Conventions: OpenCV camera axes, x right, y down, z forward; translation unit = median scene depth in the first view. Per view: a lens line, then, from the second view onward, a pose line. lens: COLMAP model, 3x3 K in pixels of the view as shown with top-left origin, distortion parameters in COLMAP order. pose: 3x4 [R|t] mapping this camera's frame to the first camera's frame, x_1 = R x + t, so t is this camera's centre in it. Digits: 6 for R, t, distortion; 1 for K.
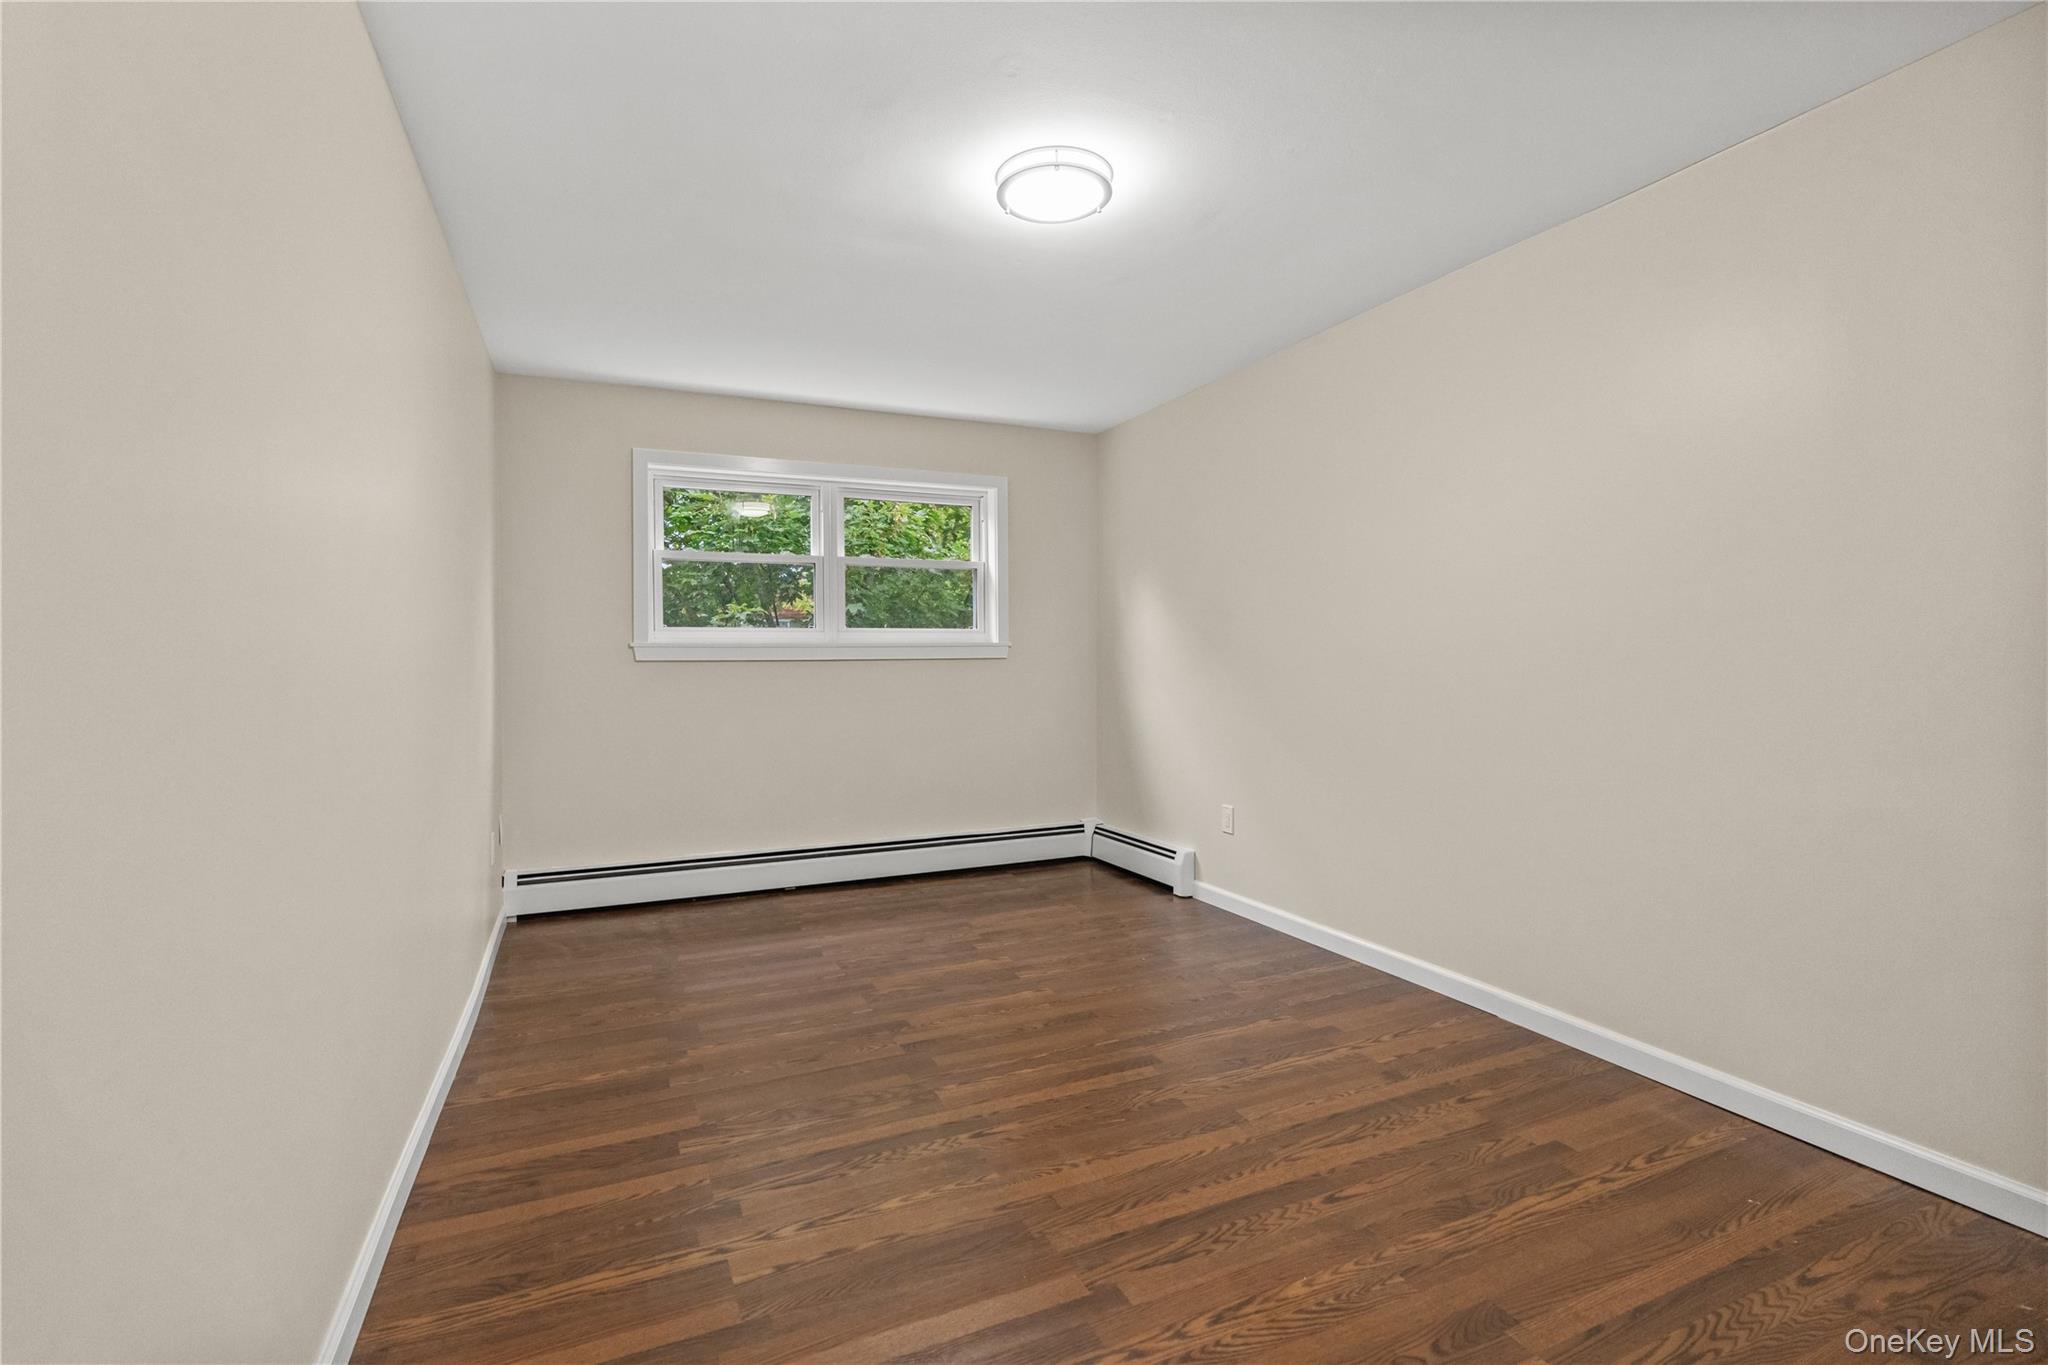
lens RADIAL K [[922.1, 0, 1018.0], [0, 922.1, 662.8], [0, 0, 1]] dist [-0.002337, 0.000698]
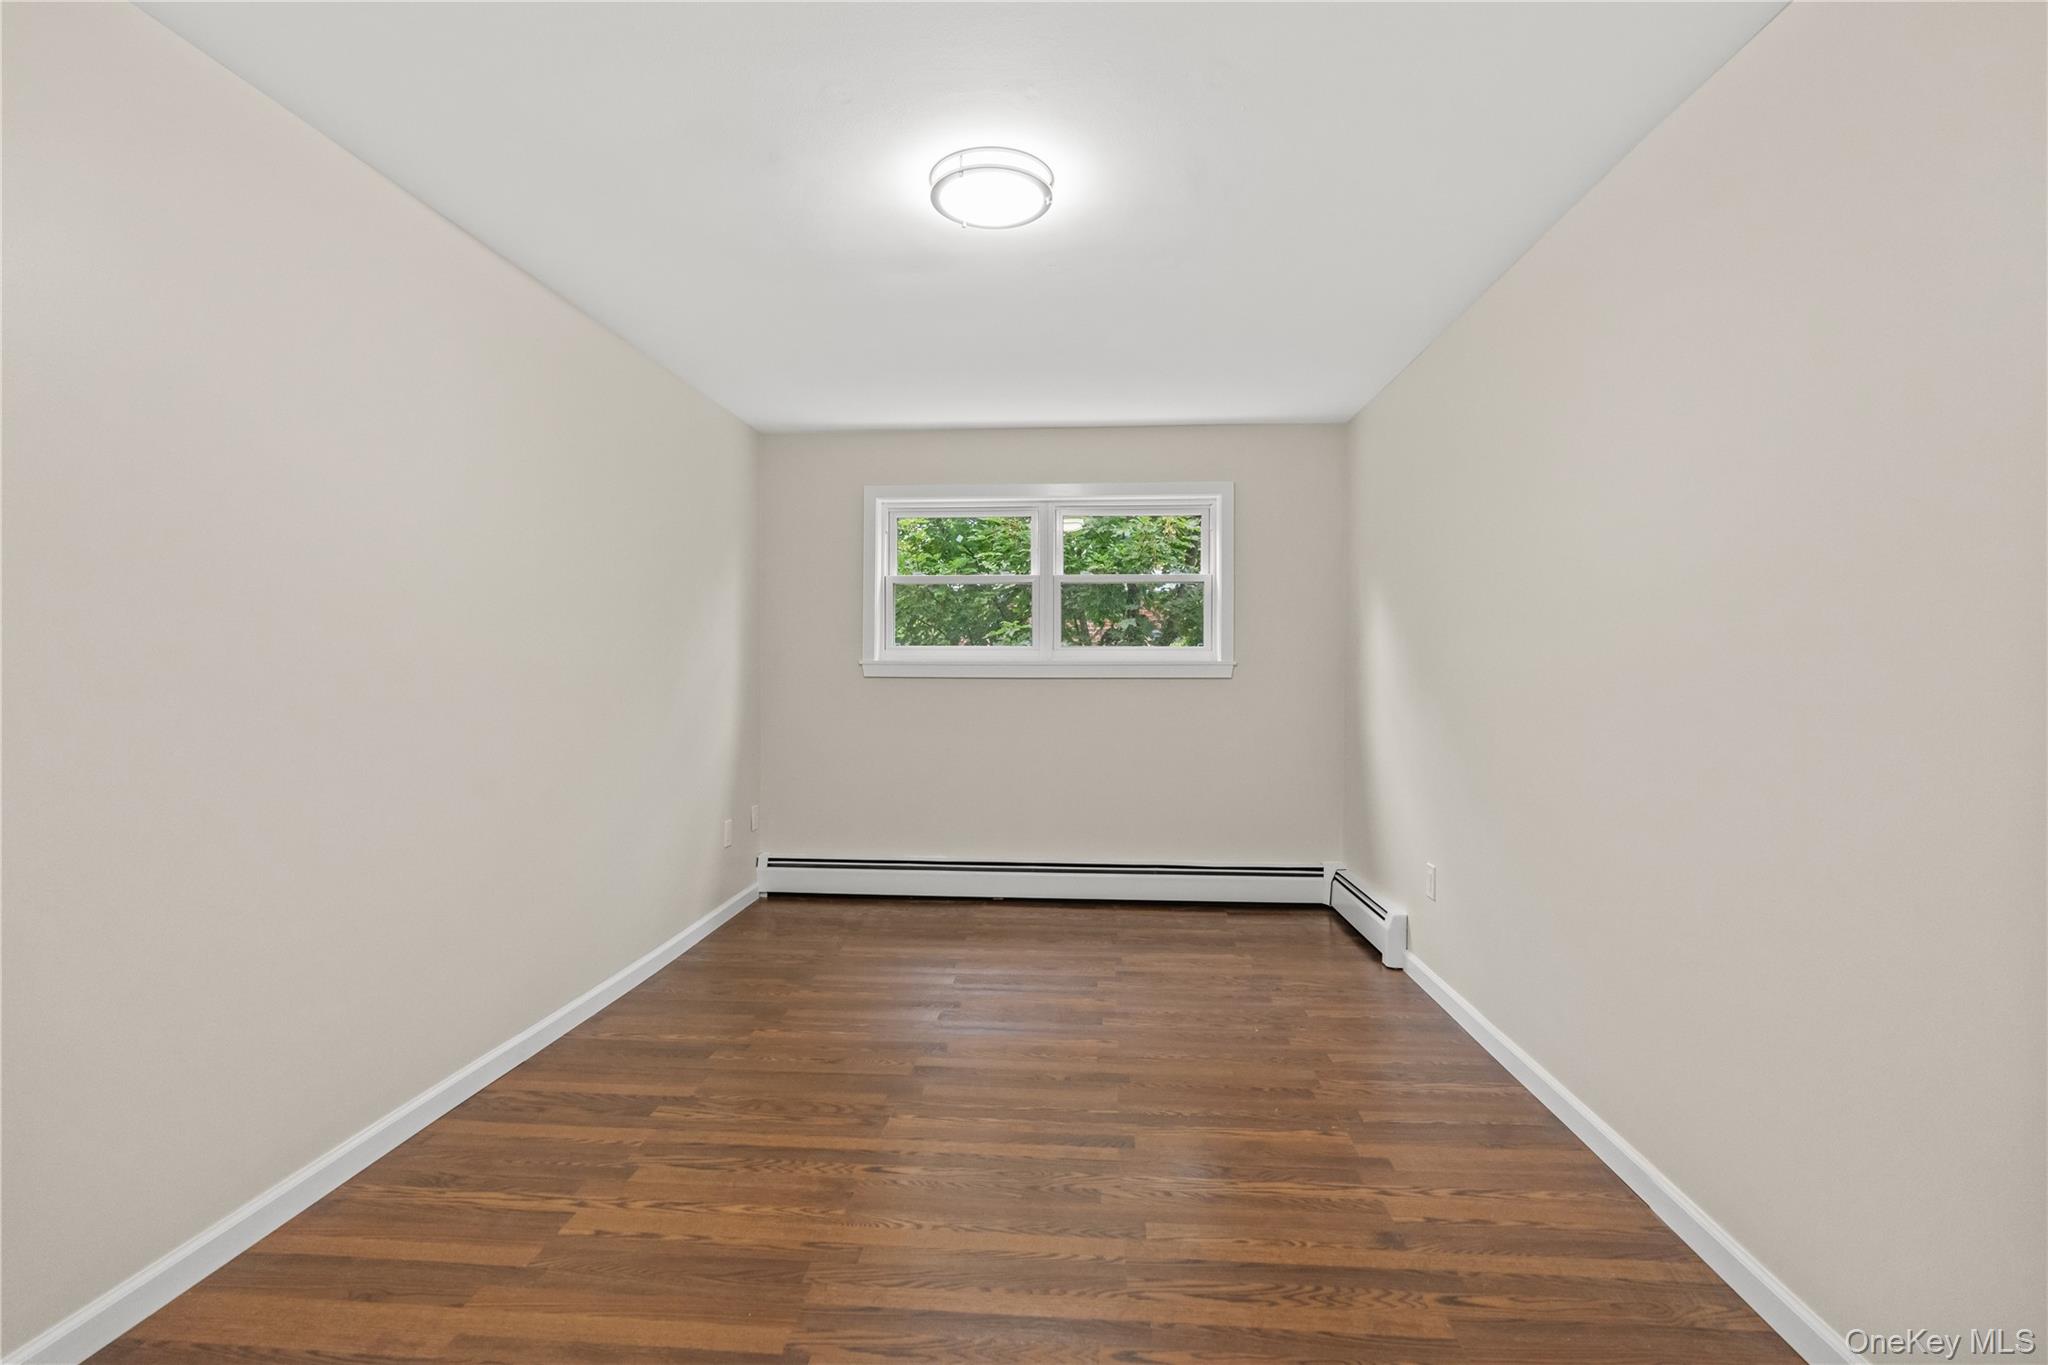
lens RADIAL K [[919.3, 0, 953.7], [0, 919.3, 672.7], [0, 0, 1]] dist [-0.002122, 0.000255]
pose [[0.877311, 0.009039, -0.479837, 0.332444], [-0.009324, 0.999955, 0.001790, -0.016893], [0.479831, 0.002904, 0.877356, 0.113048]]
